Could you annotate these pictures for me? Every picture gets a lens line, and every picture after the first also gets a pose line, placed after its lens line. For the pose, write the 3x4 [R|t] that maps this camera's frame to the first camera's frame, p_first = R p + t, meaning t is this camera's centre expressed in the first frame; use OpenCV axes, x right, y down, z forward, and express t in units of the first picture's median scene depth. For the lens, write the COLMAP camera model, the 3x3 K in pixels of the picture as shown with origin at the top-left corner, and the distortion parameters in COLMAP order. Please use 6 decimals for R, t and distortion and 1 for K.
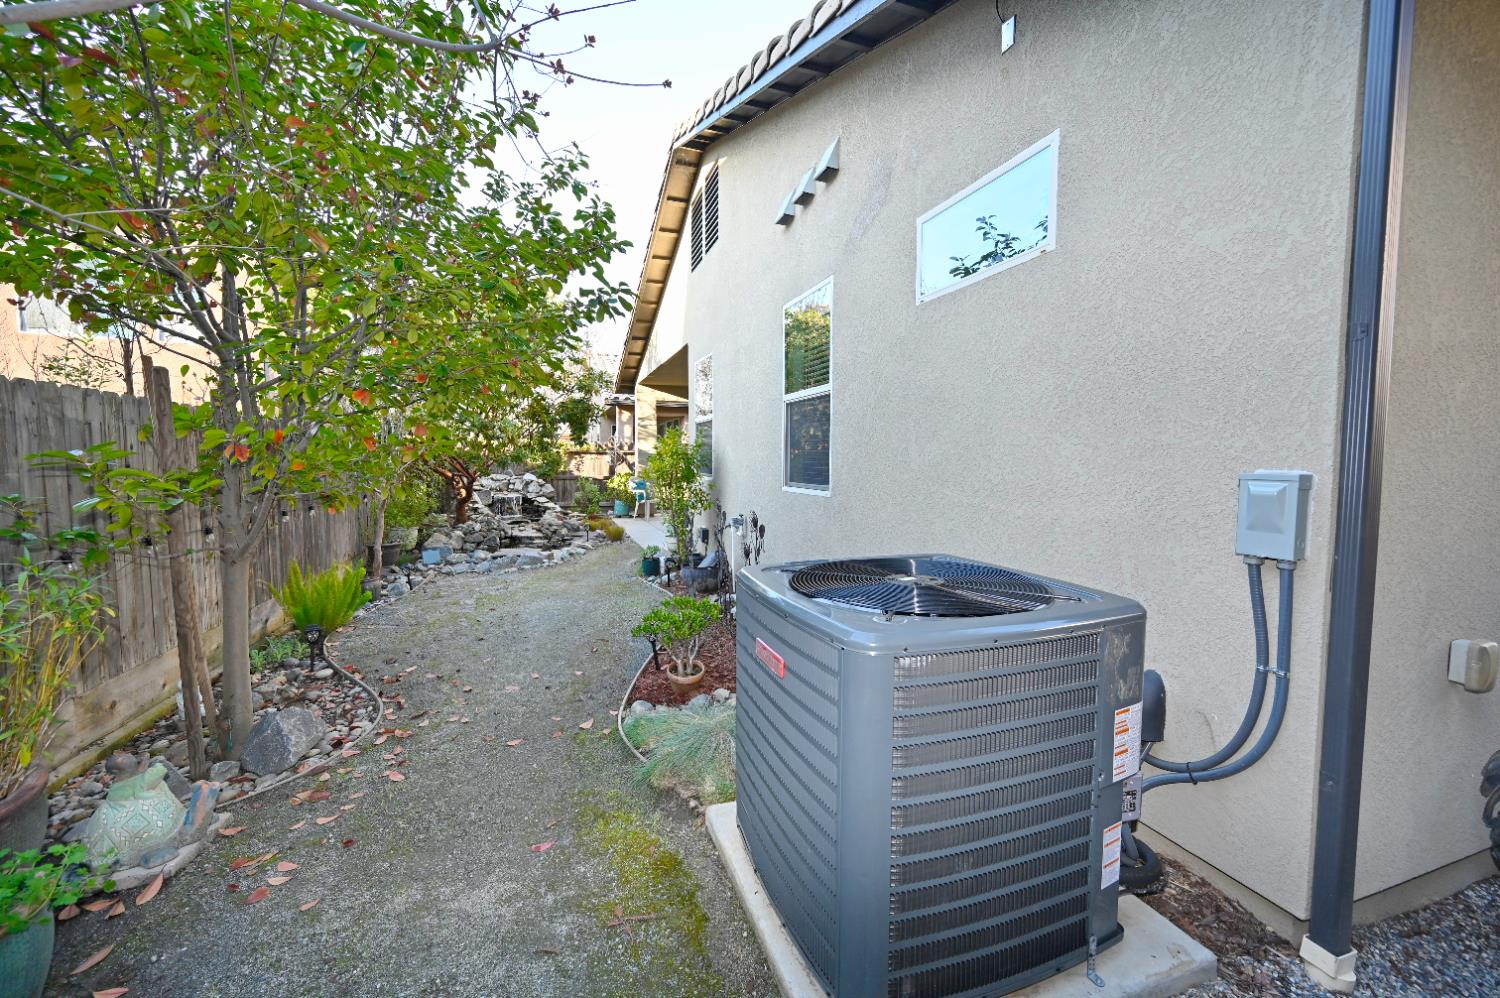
lens RADIAL K [[588.8, 0, 749.4], [0, 588.8, 484.7], [0, 0, 1]] dist [-0.001211, 0.000754]
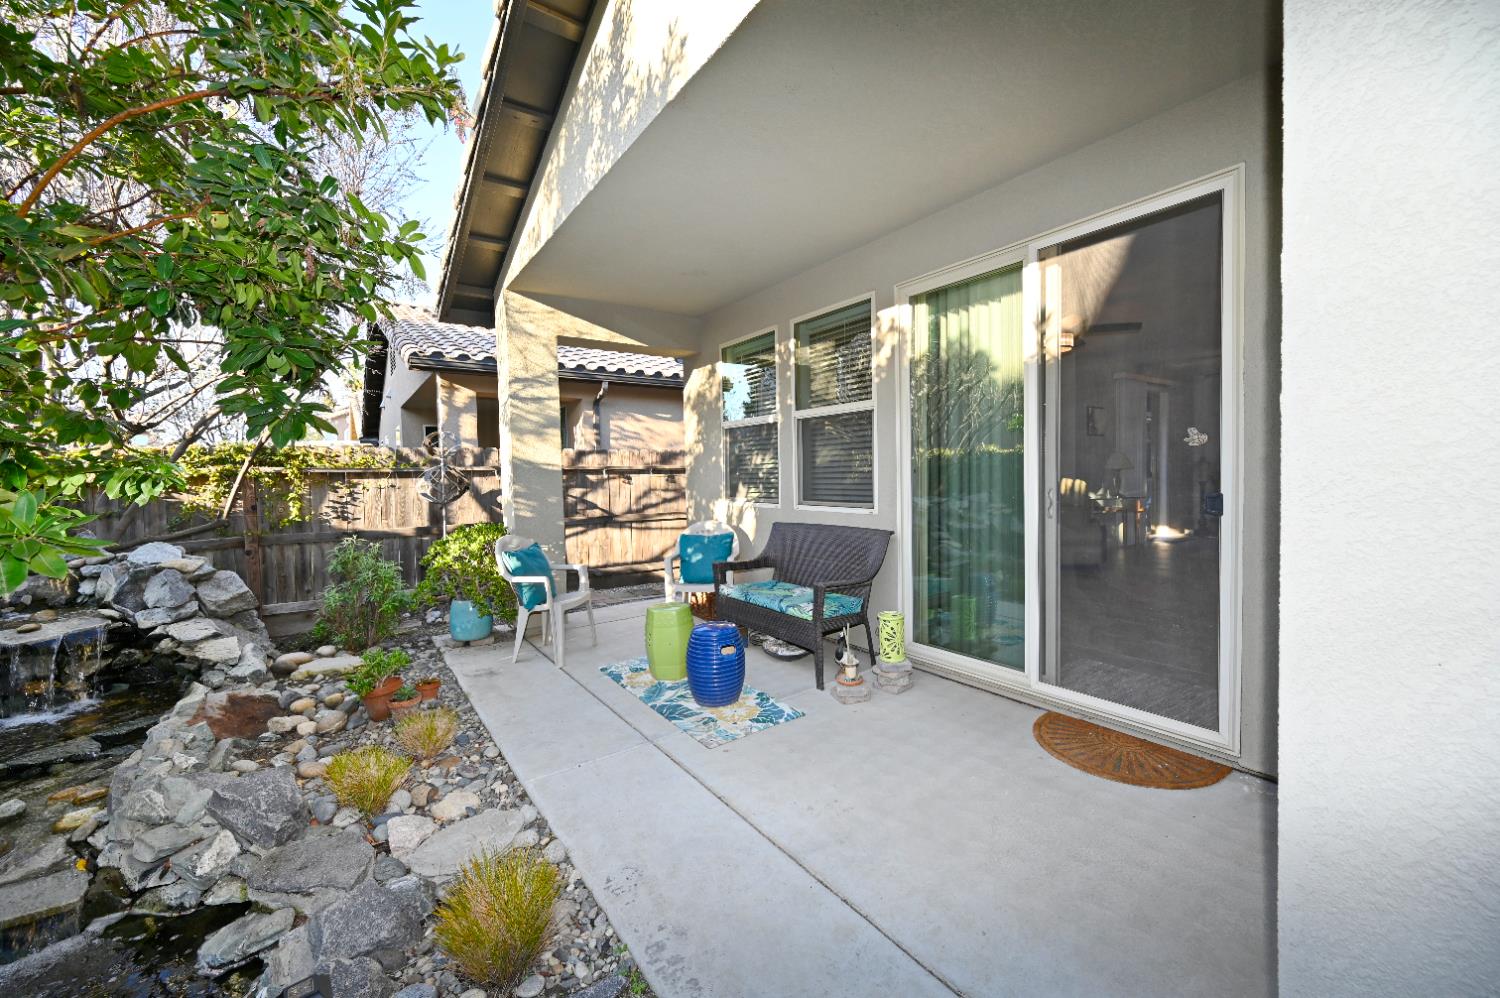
lens RADIAL K [[588.8, 0, 752.8], [0, 588.8, 490.7], [0, 0, 1]] dist [-0.001211, 0.000754]
pose [[0.960213, -0.036689, 0.276848, -0.181480], [0.040619, 0.999139, -0.008472, -0.038741], [-0.276299, 0.019380, 0.960876, 0.735385]]
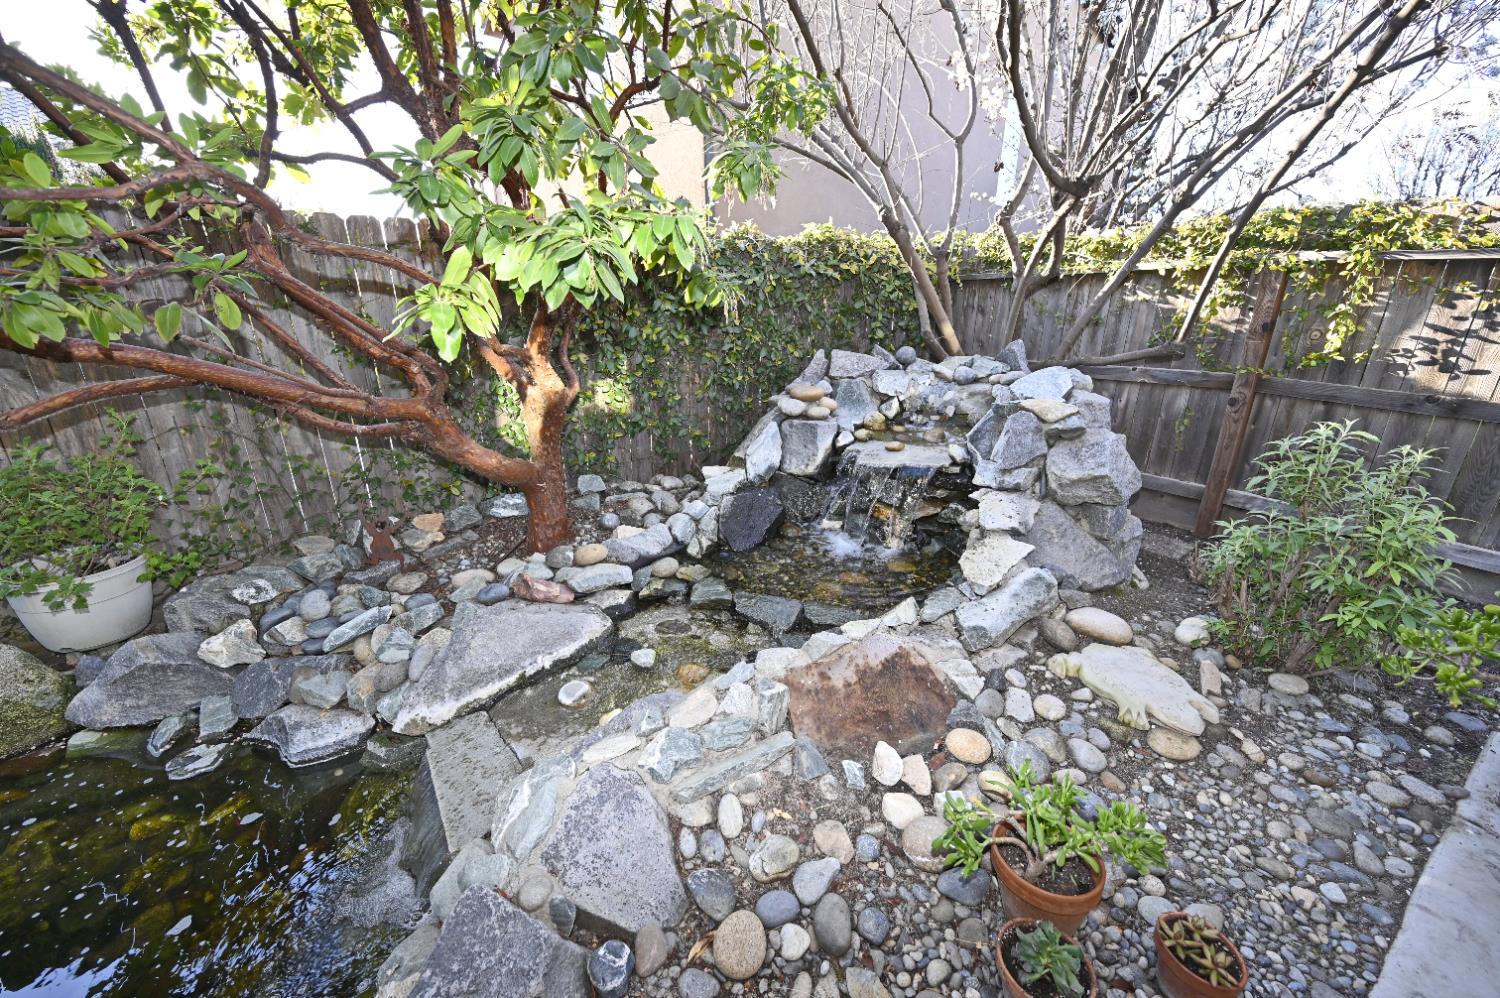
lens RADIAL K [[588.8, 0, 759.6], [0, 588.8, 501.6], [0, 0, 1]] dist [-0.001211, 0.000754]
pose [[0.253932, 0.324728, -0.911082, -0.221229], [-0.044859, 0.944898, 0.324278, -0.047609], [0.966181, -0.041474, 0.254507, 1.021135]]
